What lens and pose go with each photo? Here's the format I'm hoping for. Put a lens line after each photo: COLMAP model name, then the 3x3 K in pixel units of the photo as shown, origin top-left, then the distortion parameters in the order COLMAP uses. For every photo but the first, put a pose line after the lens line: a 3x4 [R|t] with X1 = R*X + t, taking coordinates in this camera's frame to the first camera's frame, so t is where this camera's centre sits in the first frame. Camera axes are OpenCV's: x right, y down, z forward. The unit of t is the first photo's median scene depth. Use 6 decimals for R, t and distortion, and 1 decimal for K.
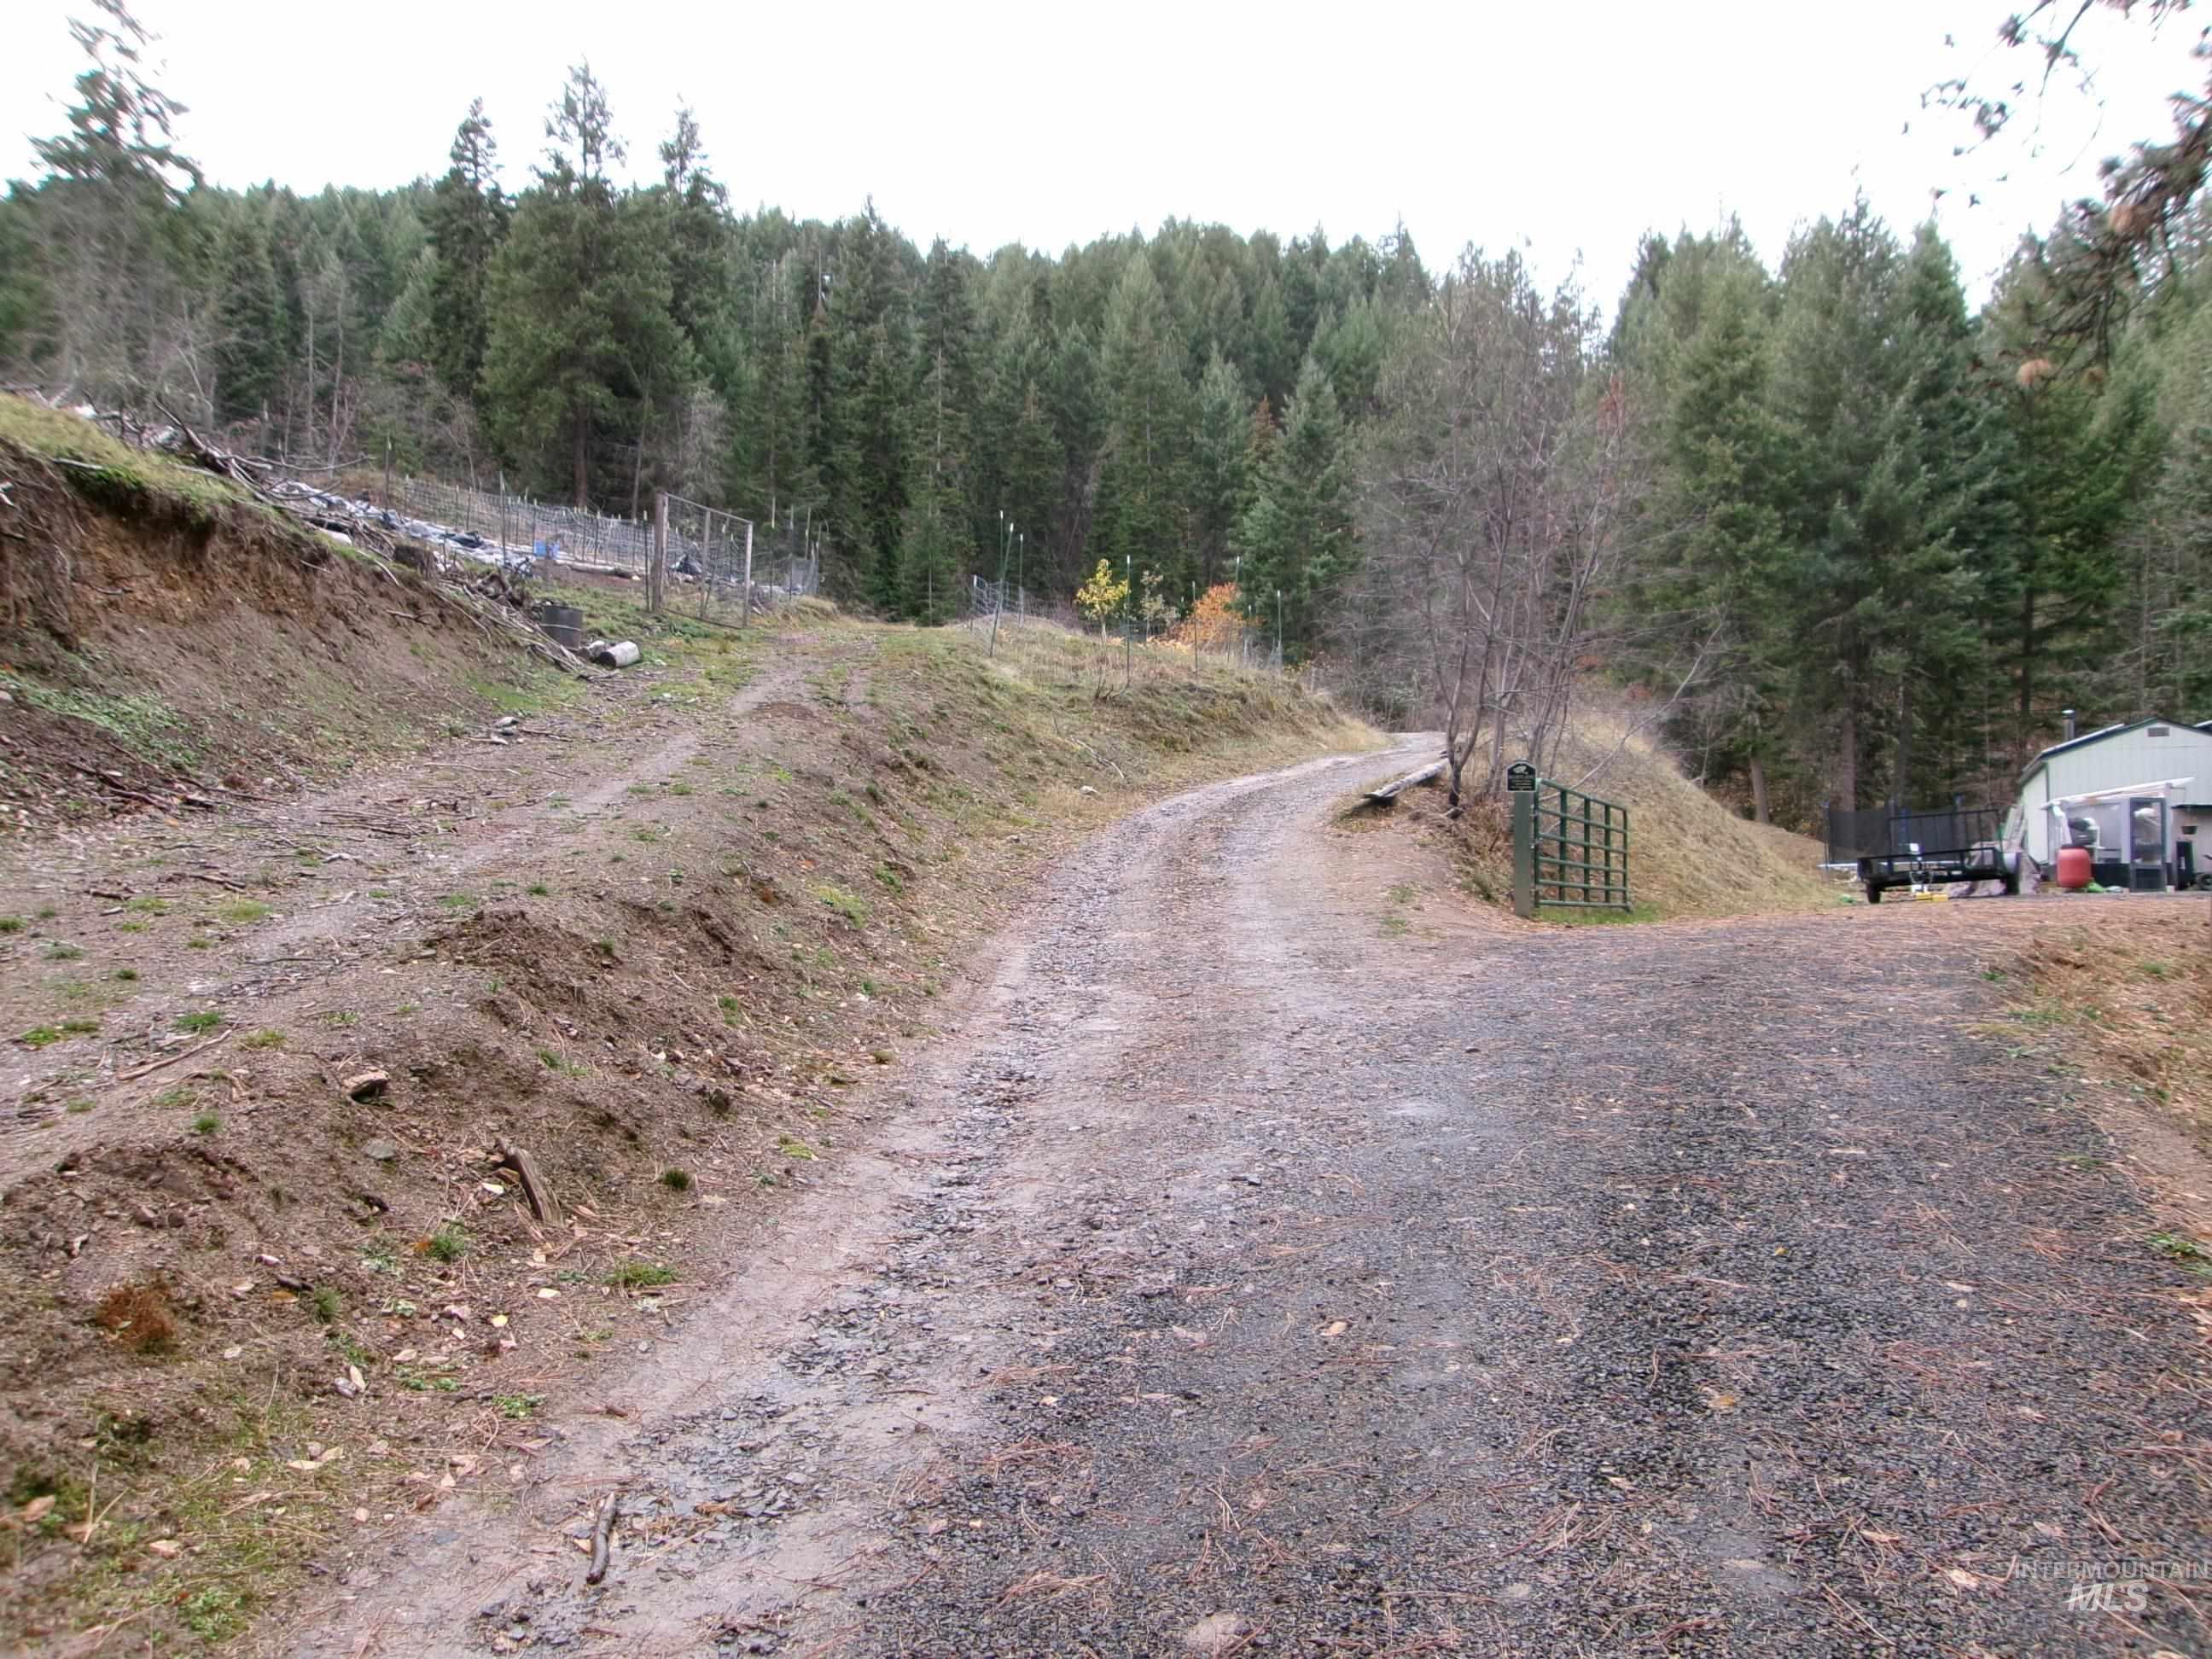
lens RADIAL K [[1717.0, 0, 1100.5], [0, 1717.0, 819.2], [0, 0, 1]] dist [-0.037630, 0.068945]
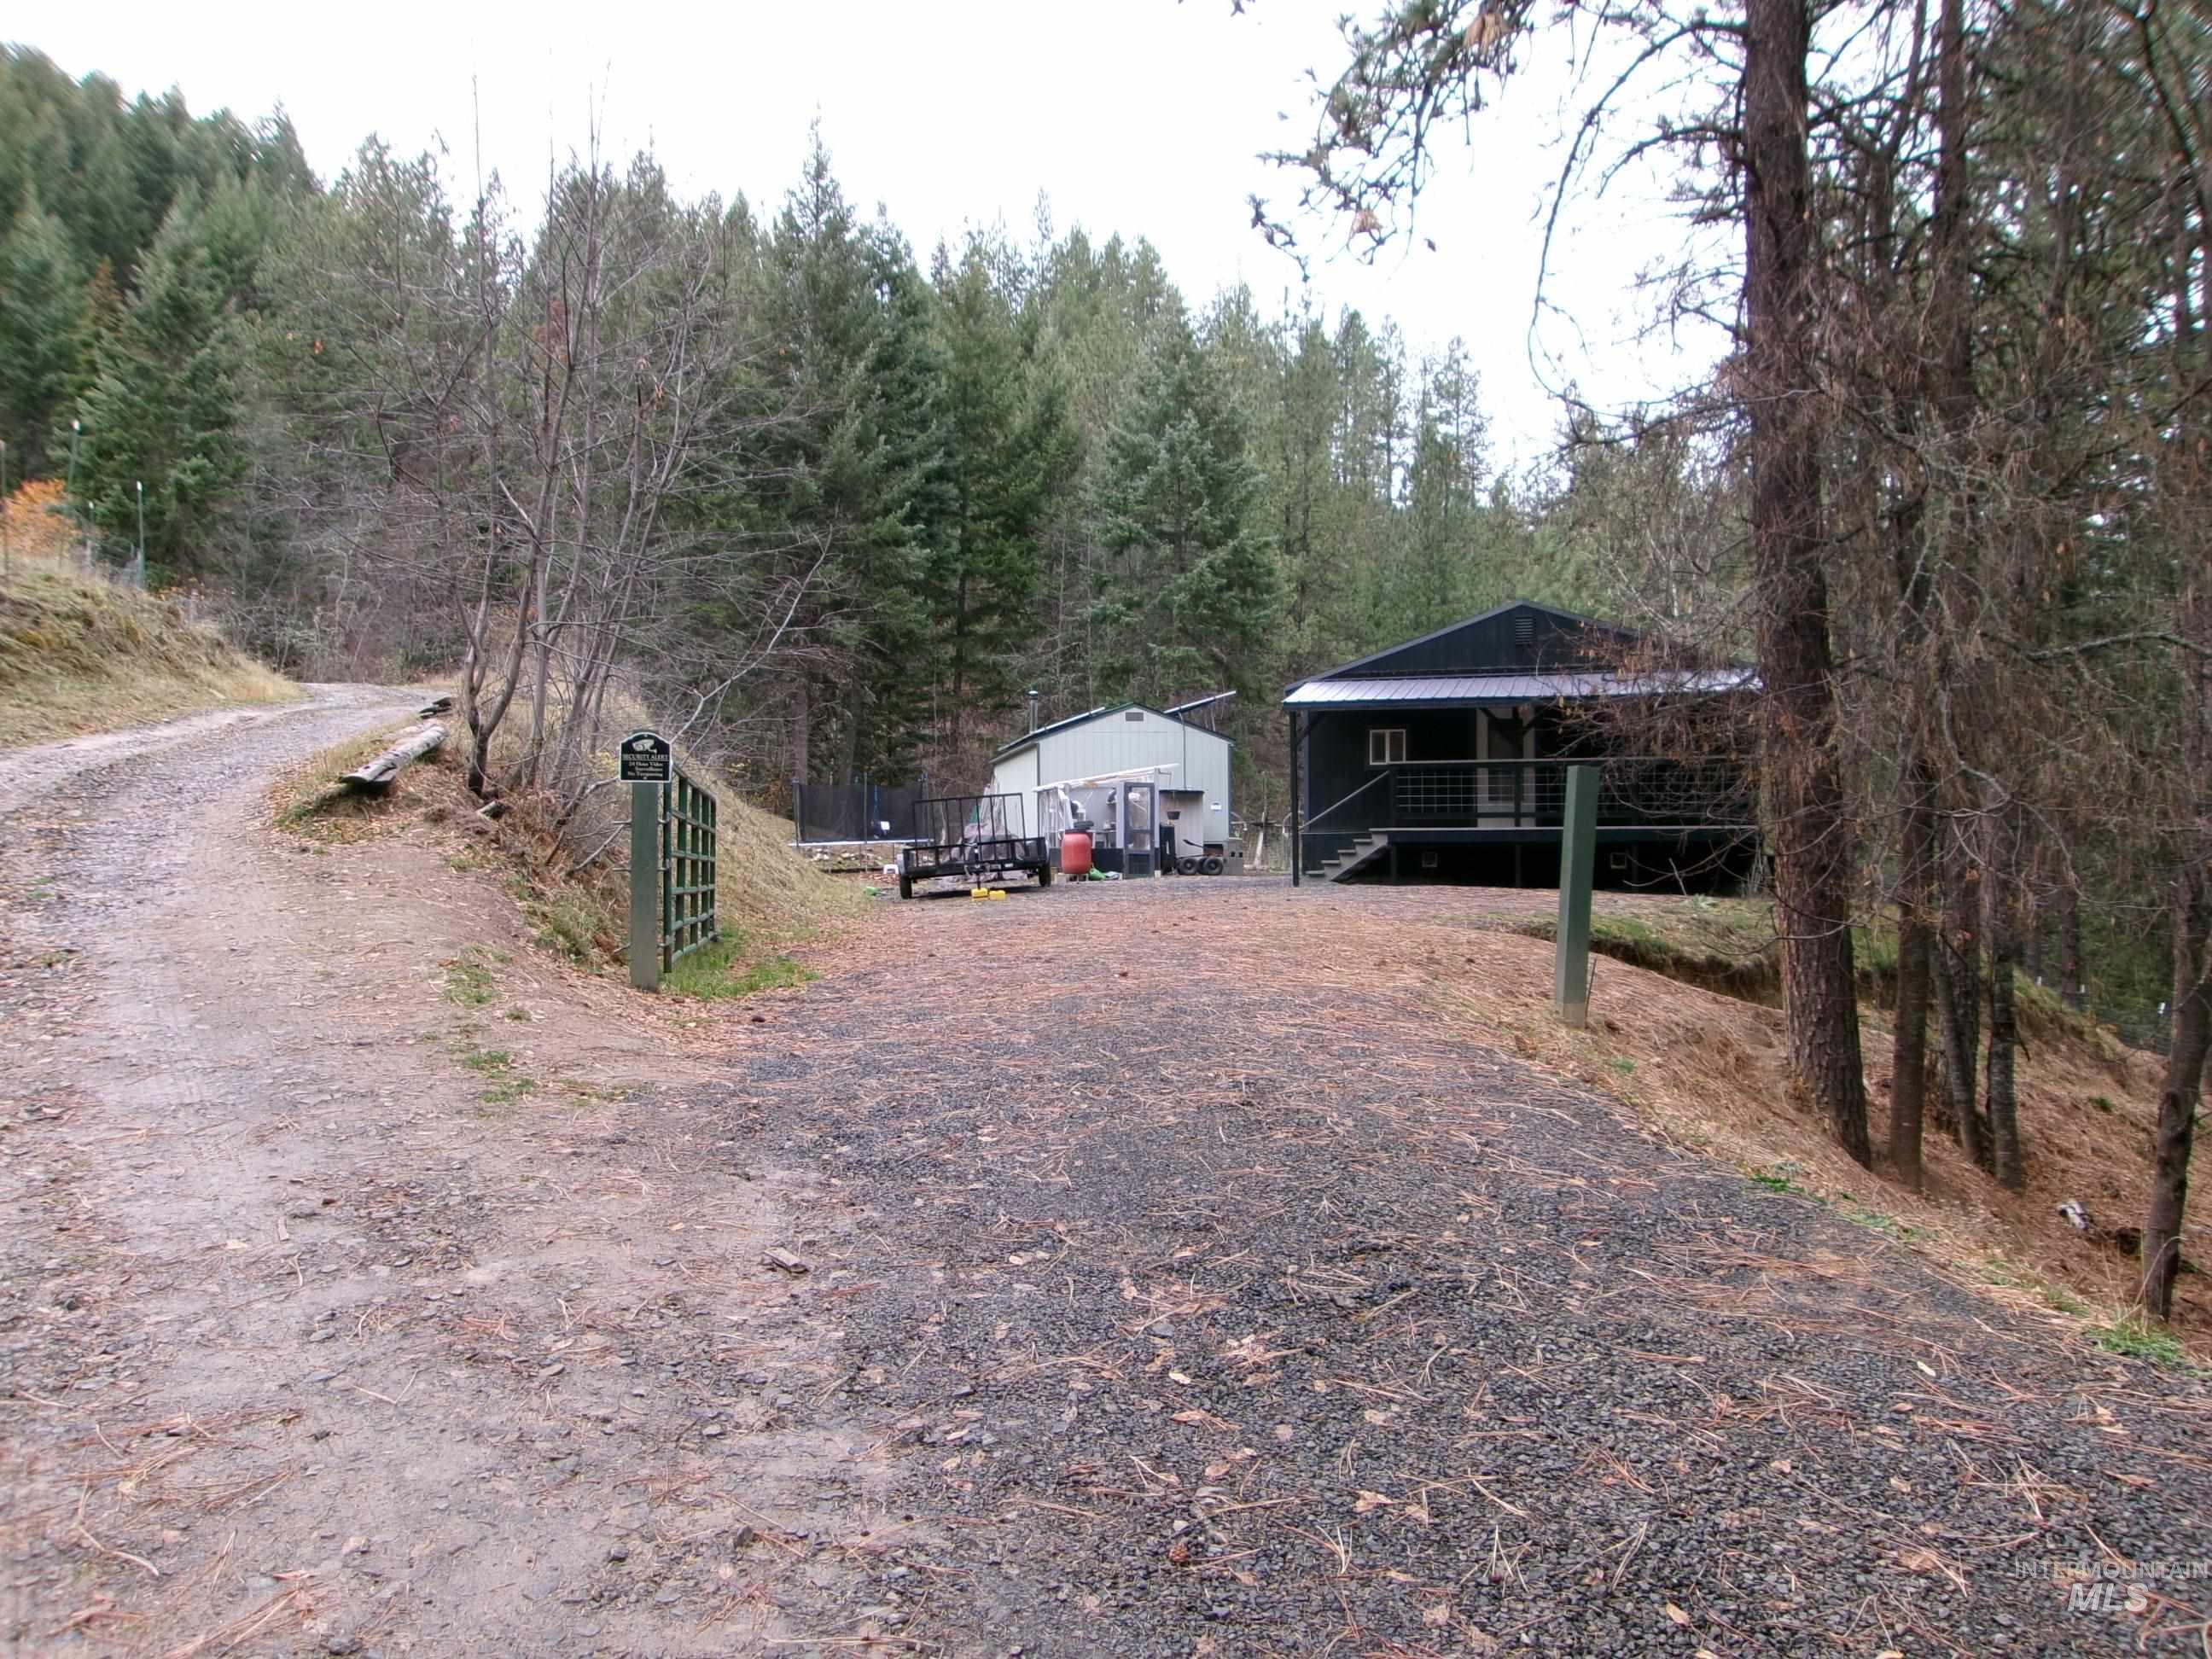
lens RADIAL K [[1717.0, 0, 1103.7], [0, 1717.0, 821.8], [0, 0, 1]] dist [-0.037630, 0.068945]
pose [[0.809993, 0.000141, 0.586439, 0.006368], [-0.013443, 0.999742, 0.018328, -0.004296], [-0.586285, -0.022729, 0.809786, 0.116843]]
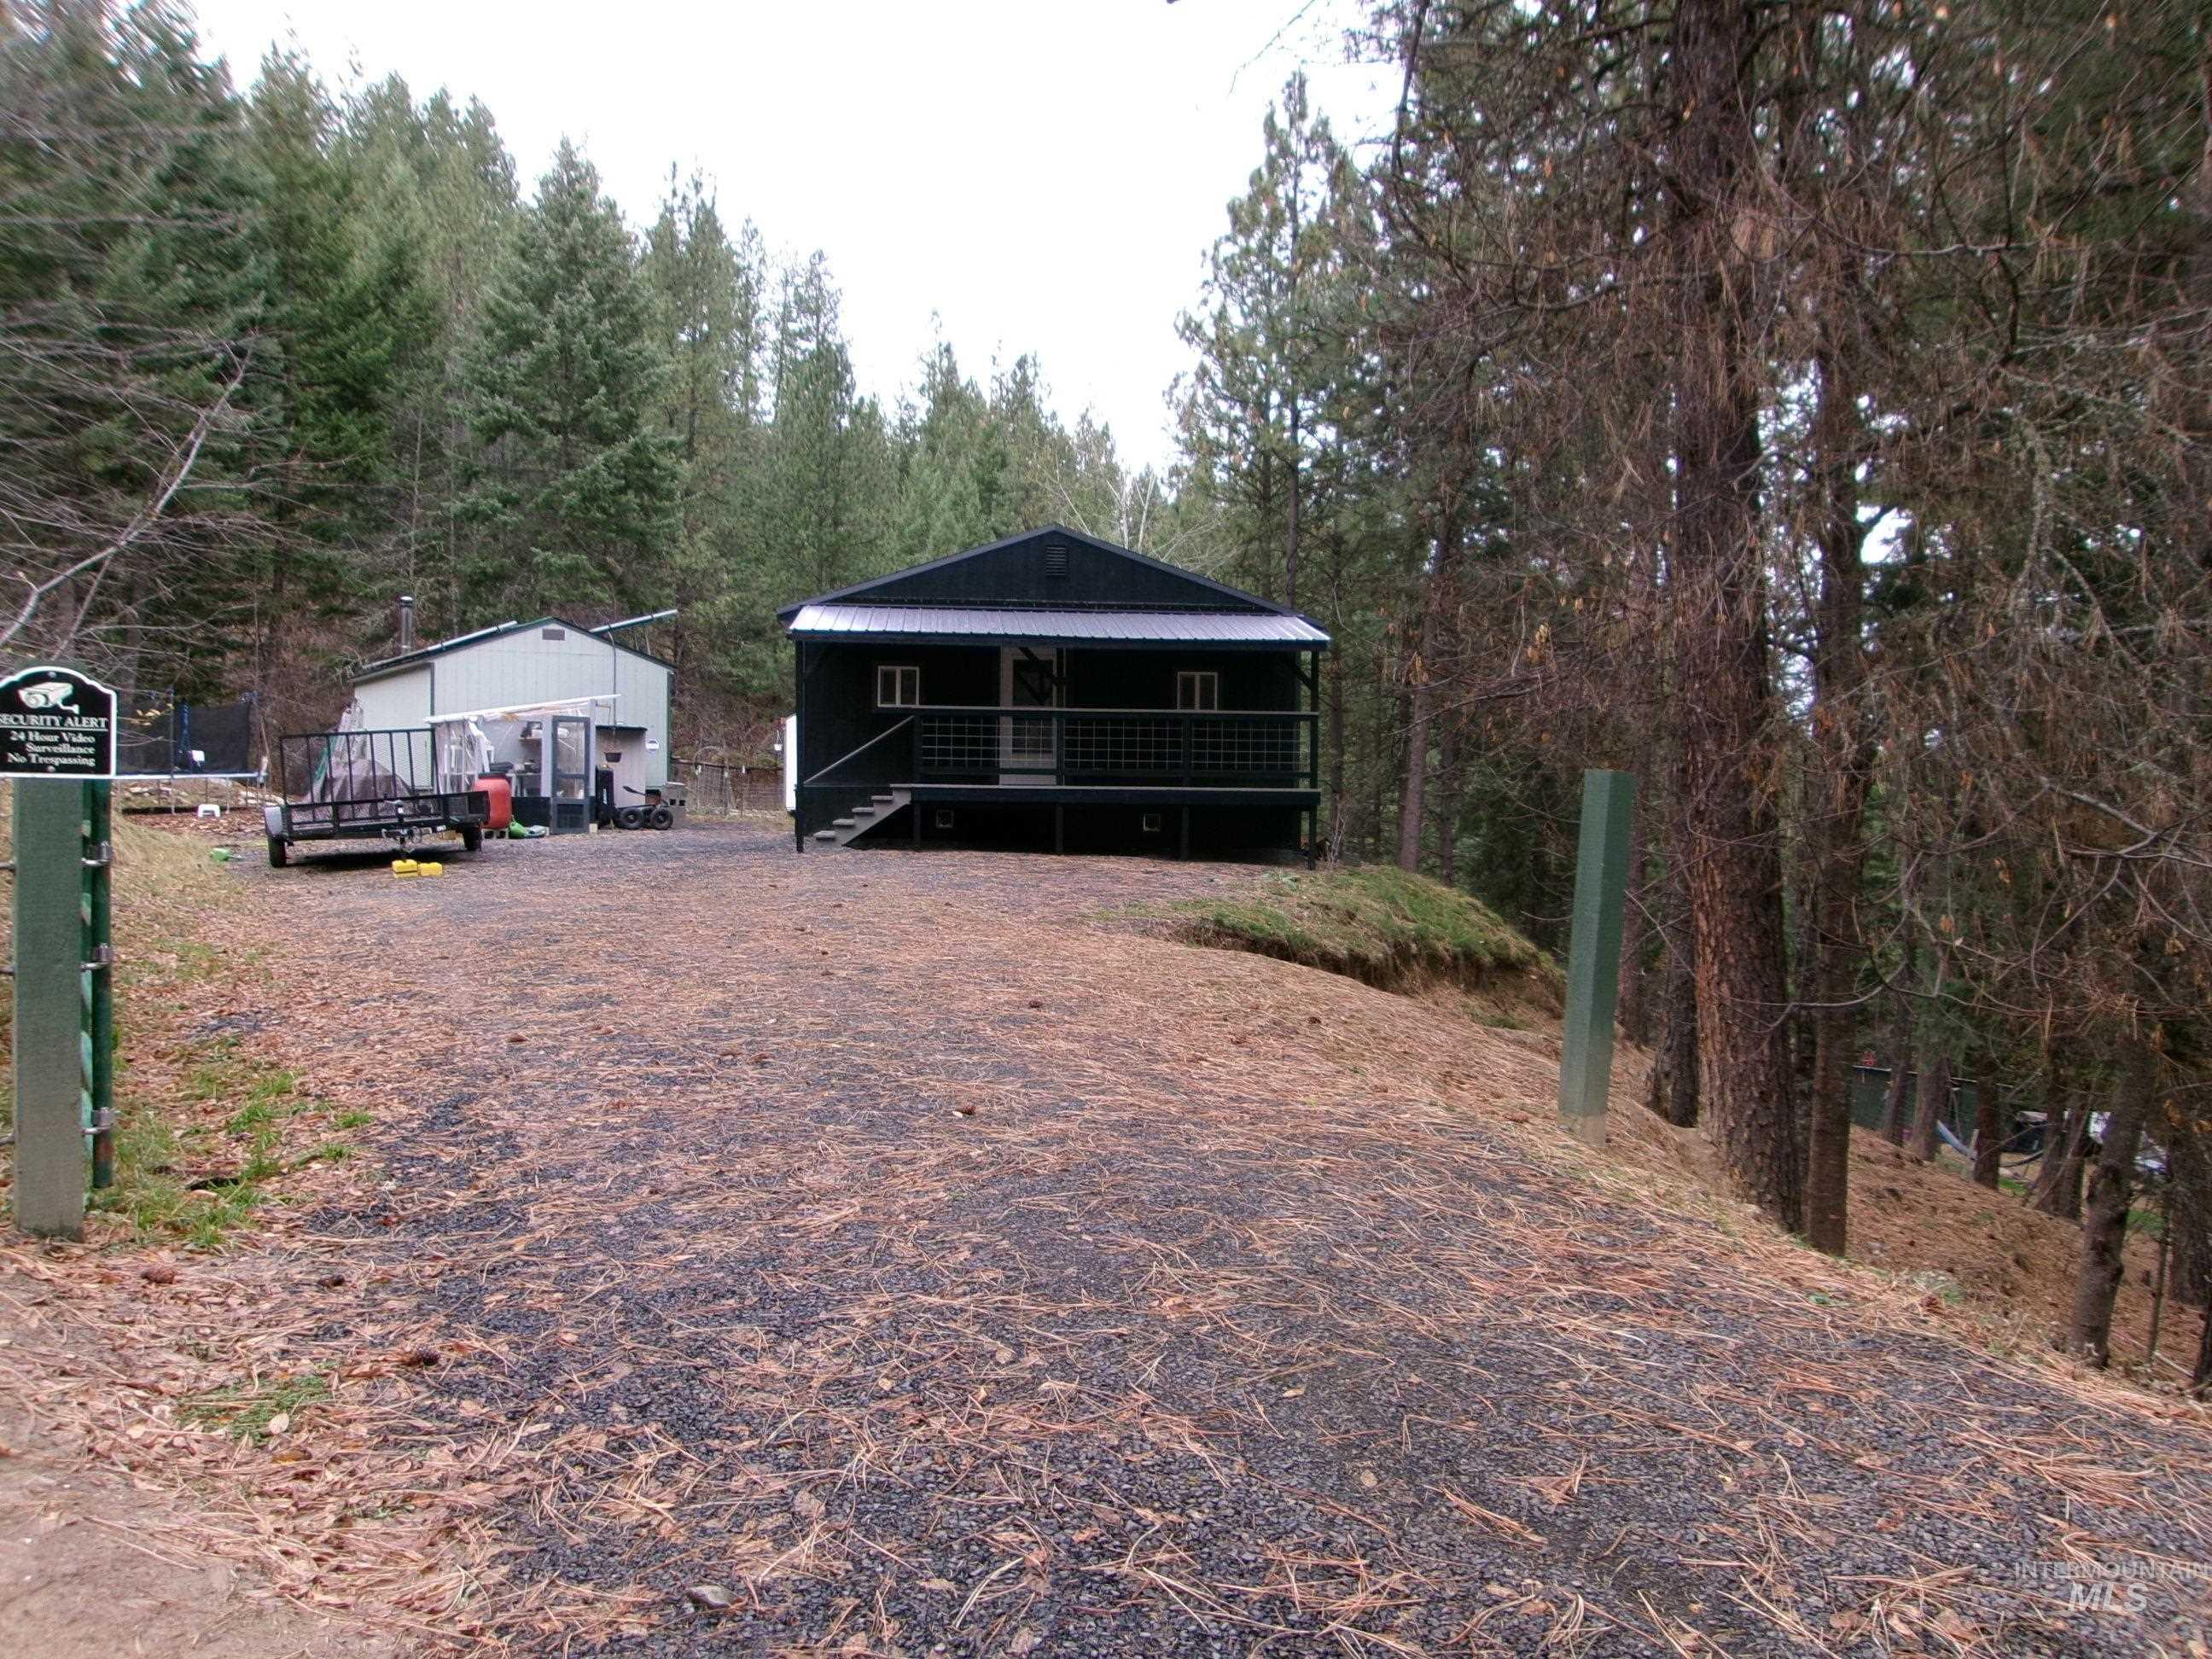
lens RADIAL K [[1717.0, 0, 1107.1], [0, 1717.0, 813.0], [0, 0, 1]] dist [-0.037630, 0.068945]
pose [[0.525092, -0.017857, 0.850858, 0.027962], [-0.041493, 0.998054, 0.046552, -0.008636], [-0.850033, -0.059749, 0.523329, 0.200410]]
